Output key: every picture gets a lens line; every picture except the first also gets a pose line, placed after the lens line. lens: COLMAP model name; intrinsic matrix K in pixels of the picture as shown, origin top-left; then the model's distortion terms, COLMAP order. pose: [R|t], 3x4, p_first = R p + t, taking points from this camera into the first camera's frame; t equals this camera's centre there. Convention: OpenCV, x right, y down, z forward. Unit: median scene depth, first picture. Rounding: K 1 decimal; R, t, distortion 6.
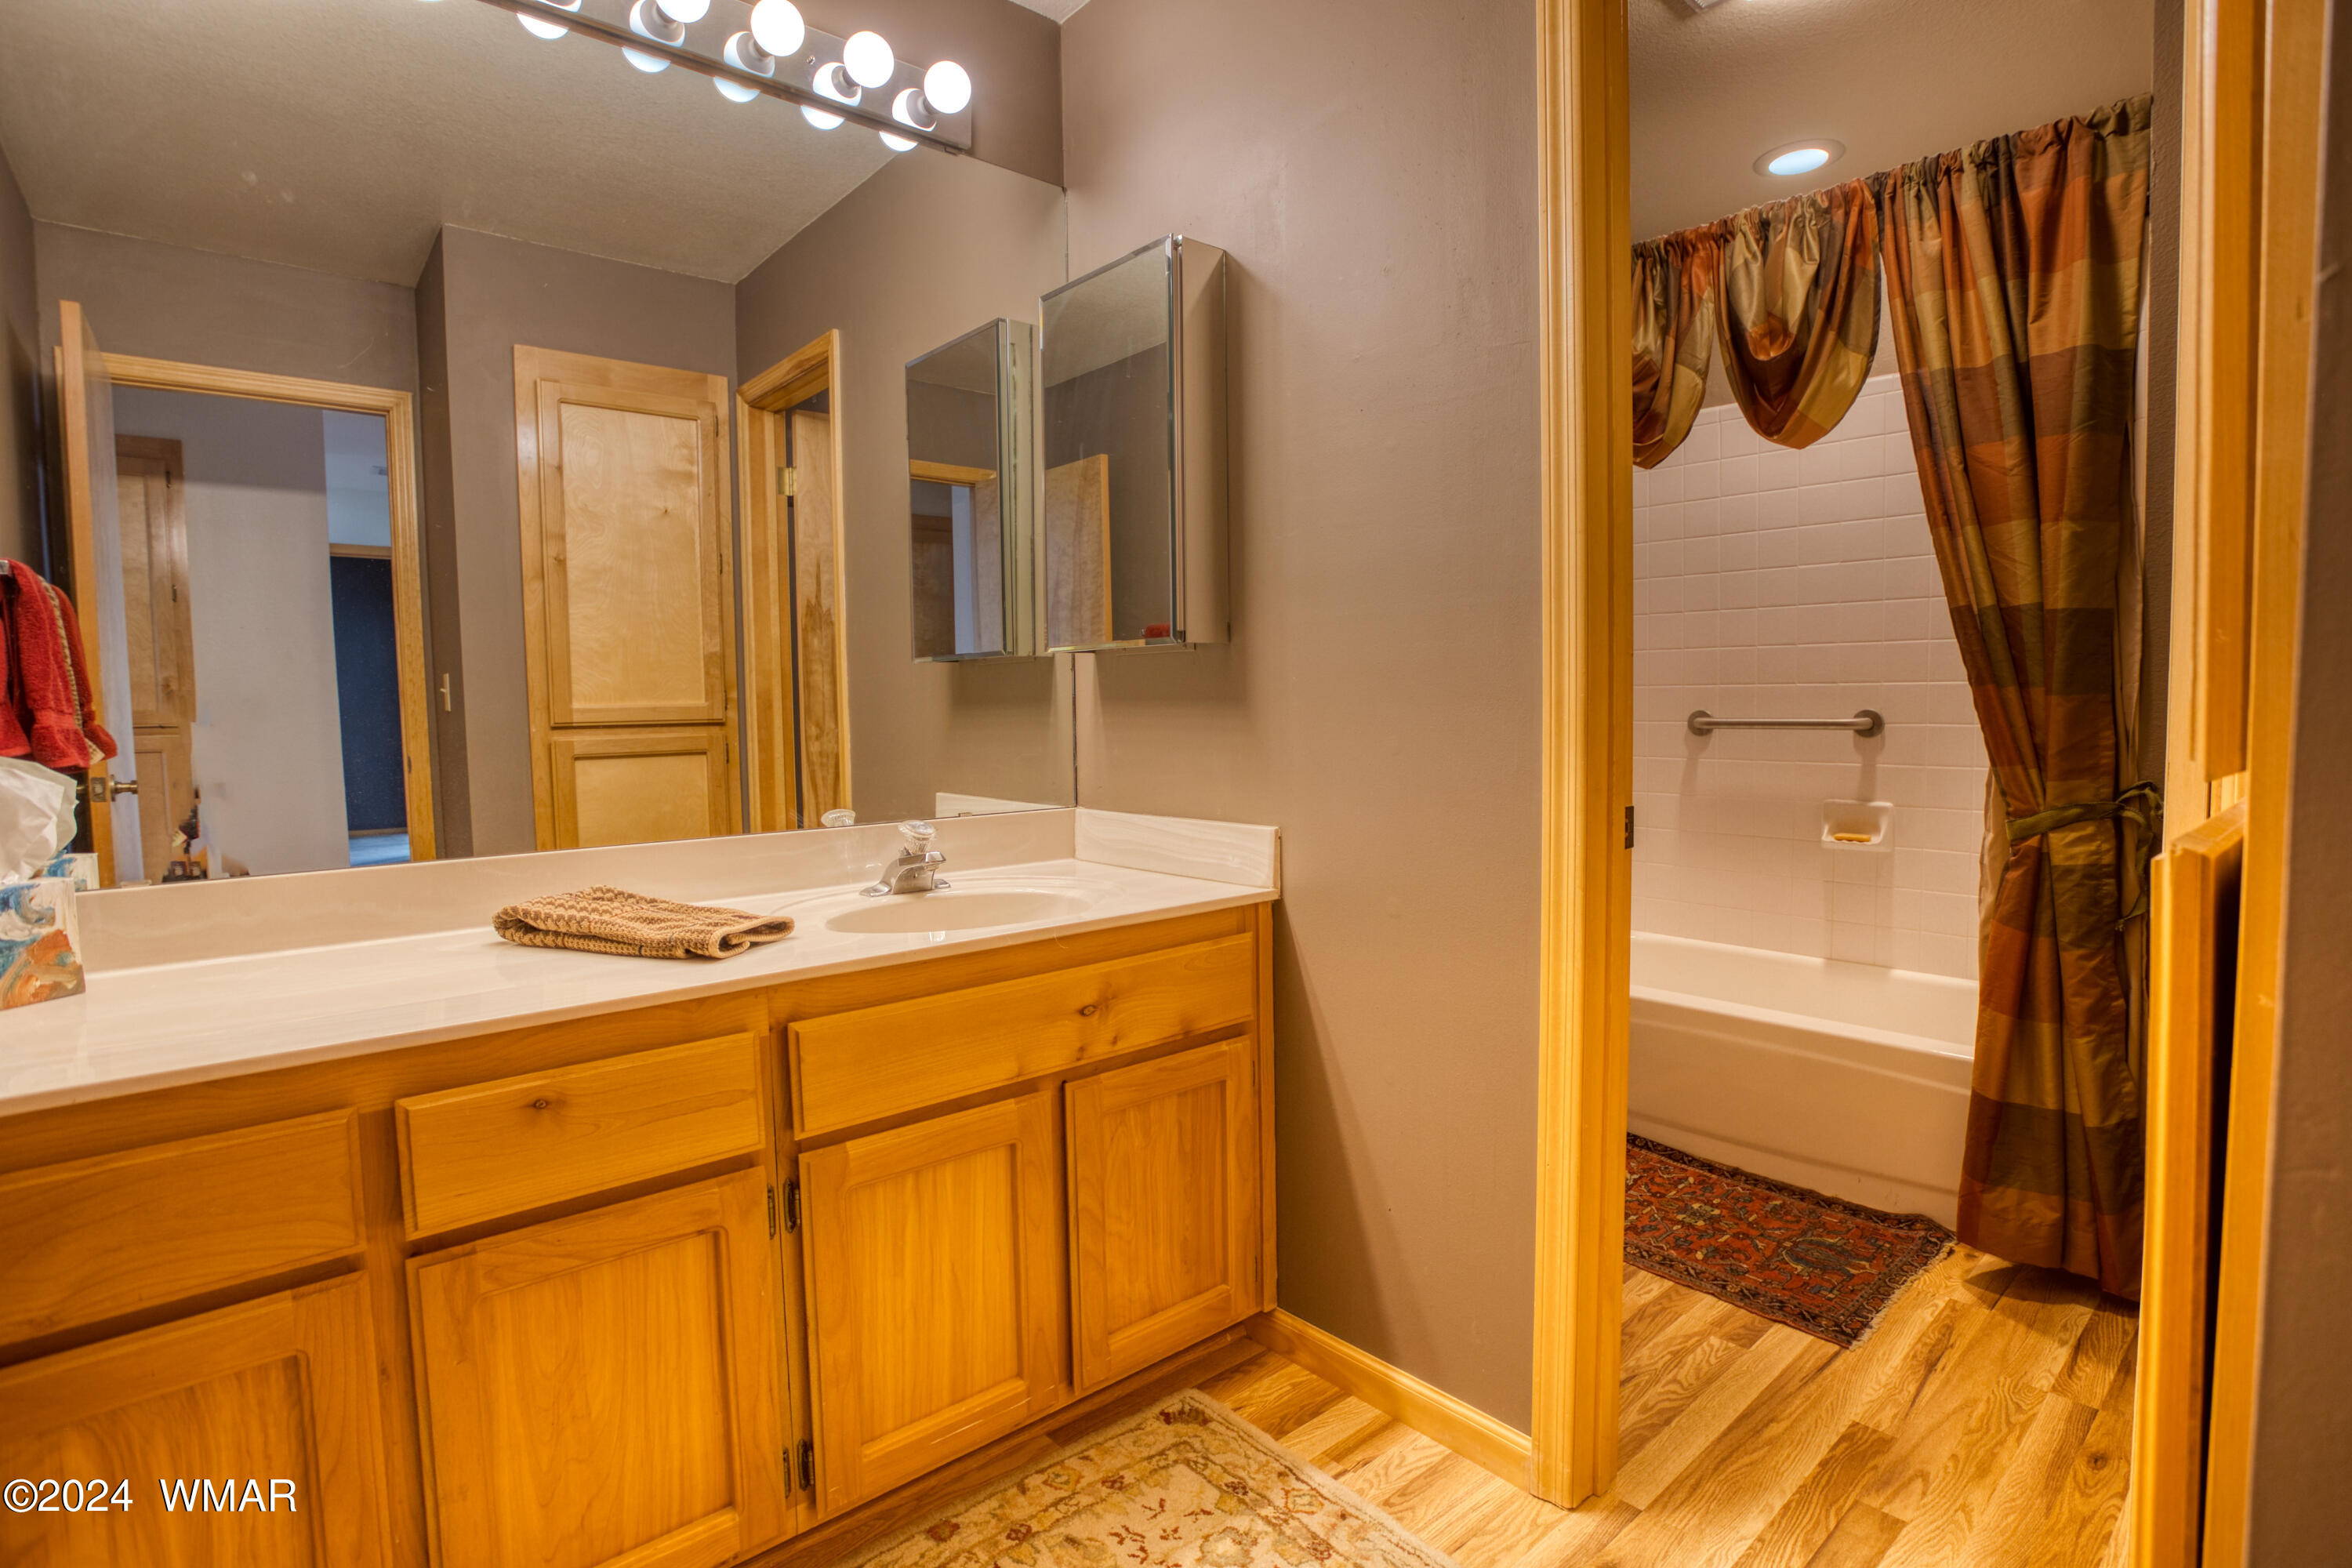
lens RADIAL K [[1130.8, 0, 1186.1], [0, 1130.8, 777.1], [0, 0, 1]] dist [-0.081724, 0.035830]
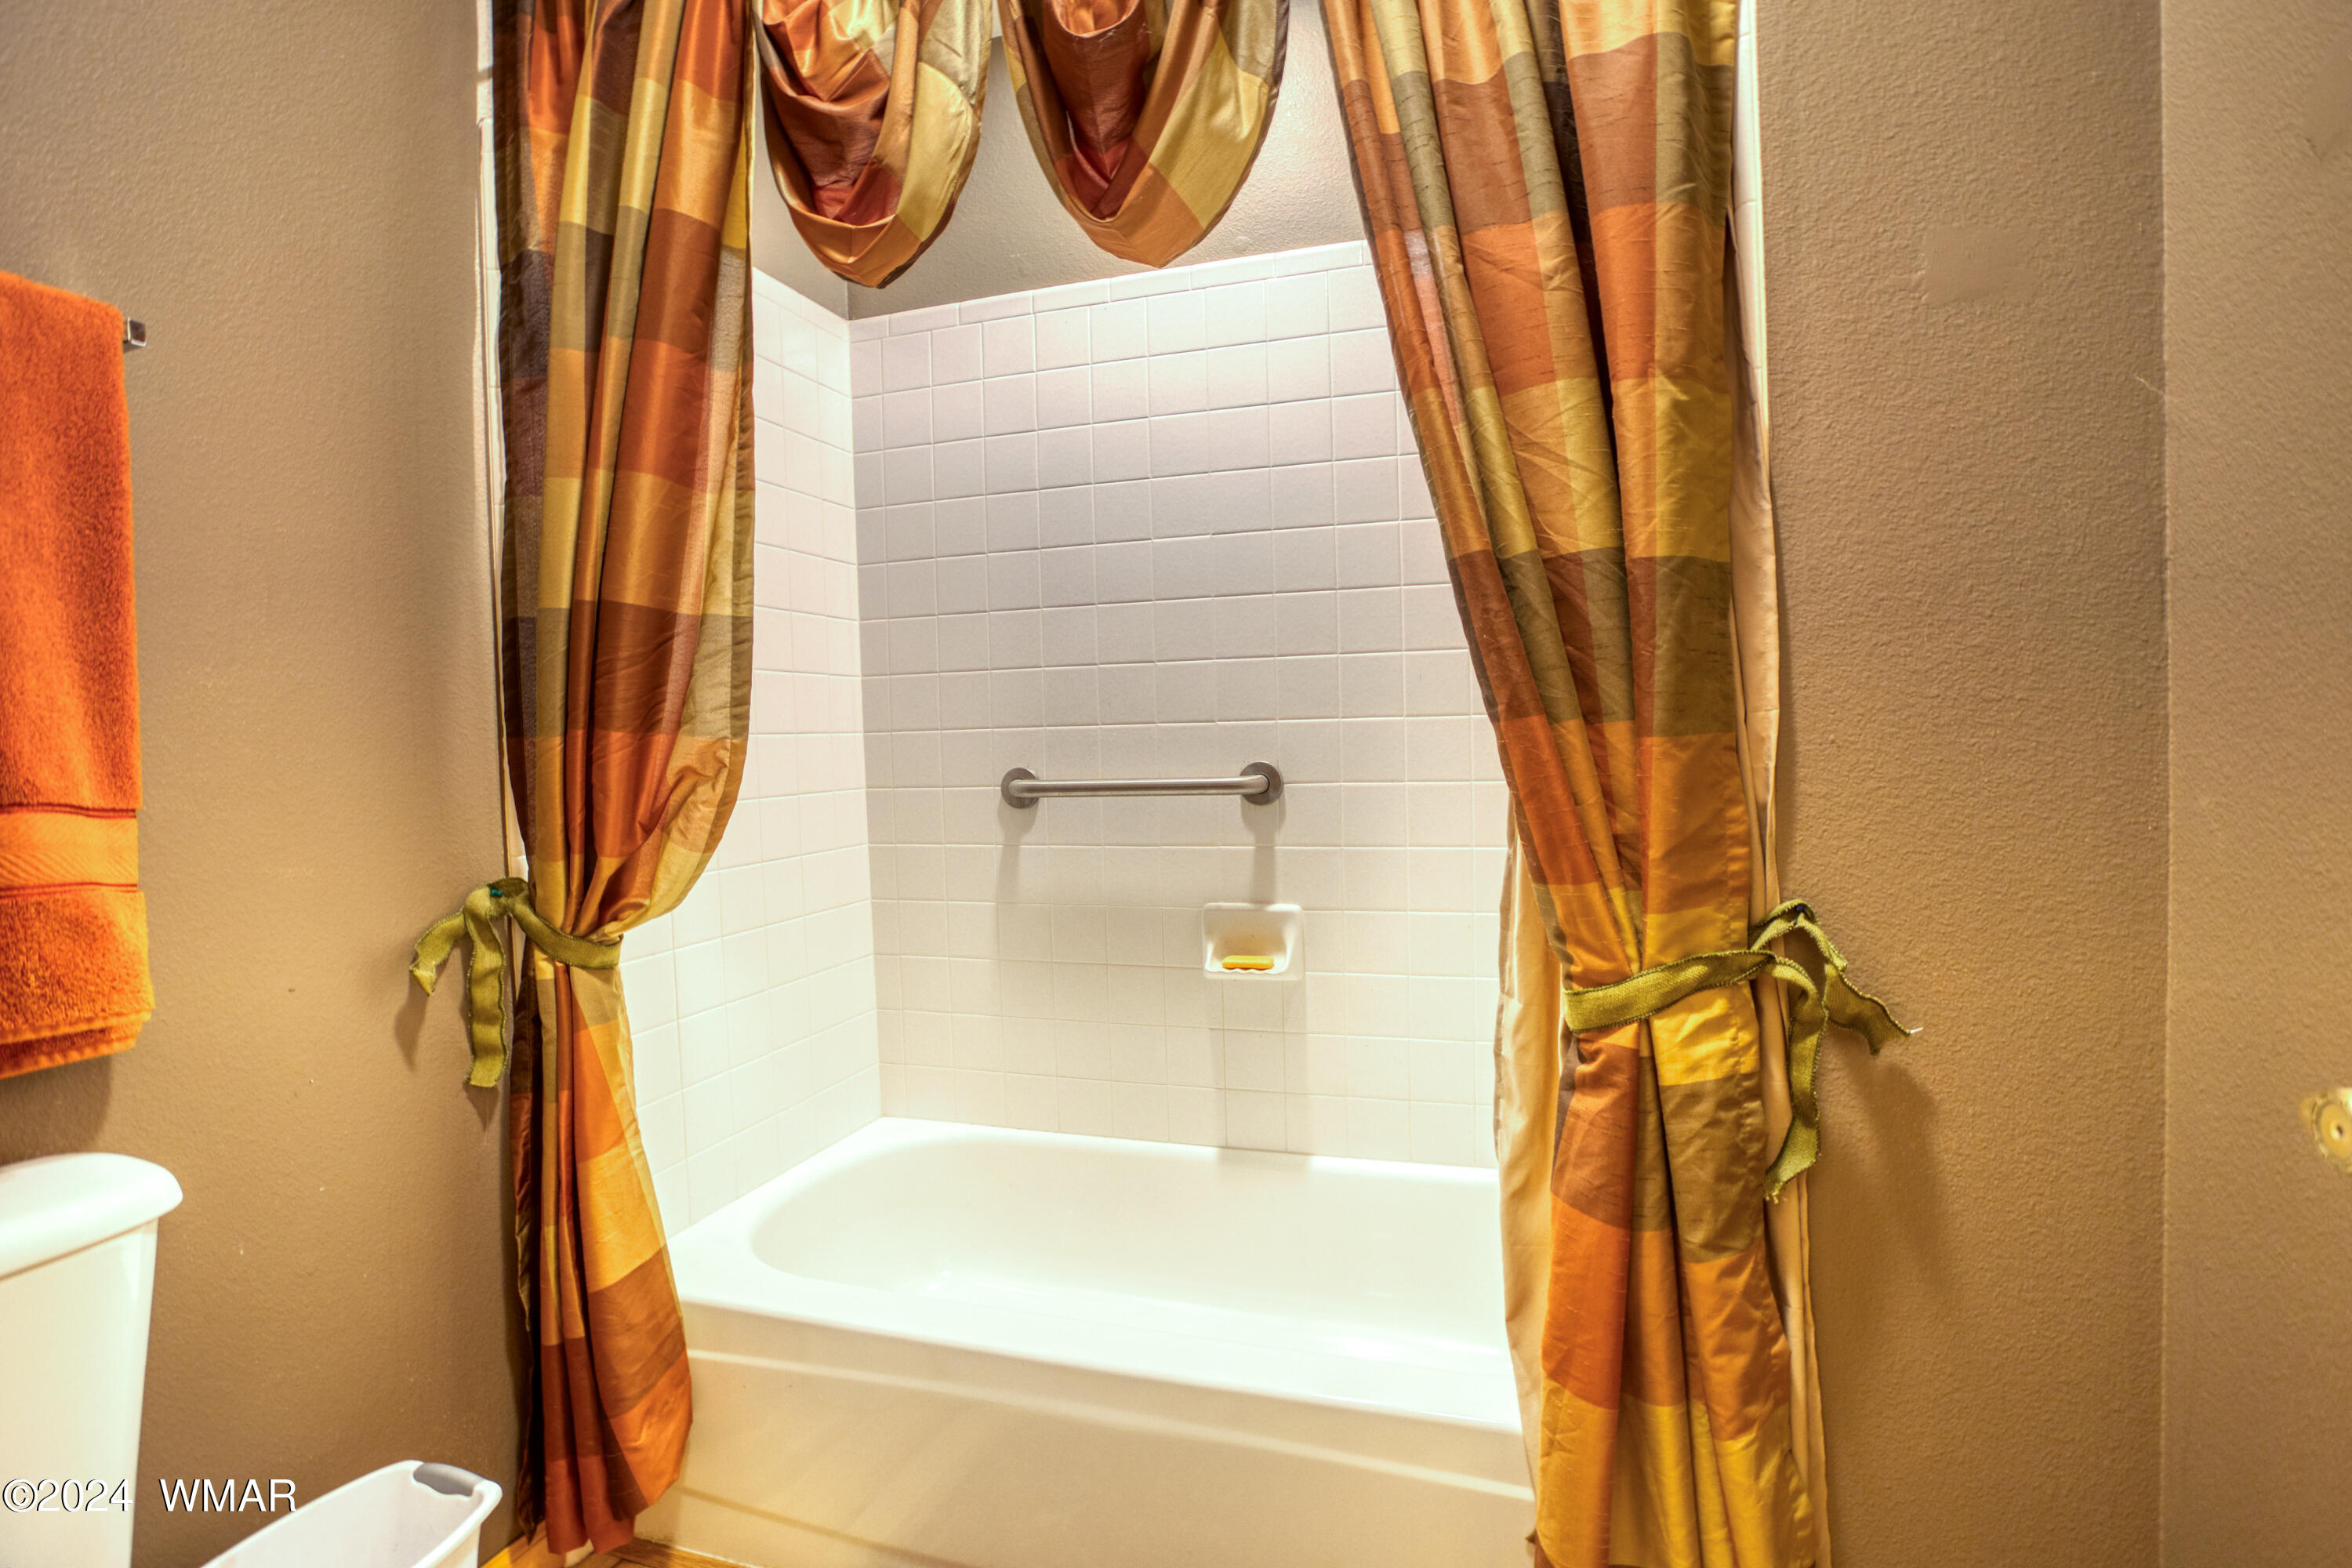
lens RADIAL K [[1130.8, 0, 1186.1], [0, 1130.8, 777.1], [0, 0, 1]] dist [-0.081724, 0.035830]
pose [[0.859958, -0.023716, 0.509814, 0.357339], [0.046299, 0.998426, -0.031652, -0.049757], [-0.508261, 0.050824, 0.859702, 0.663990]]
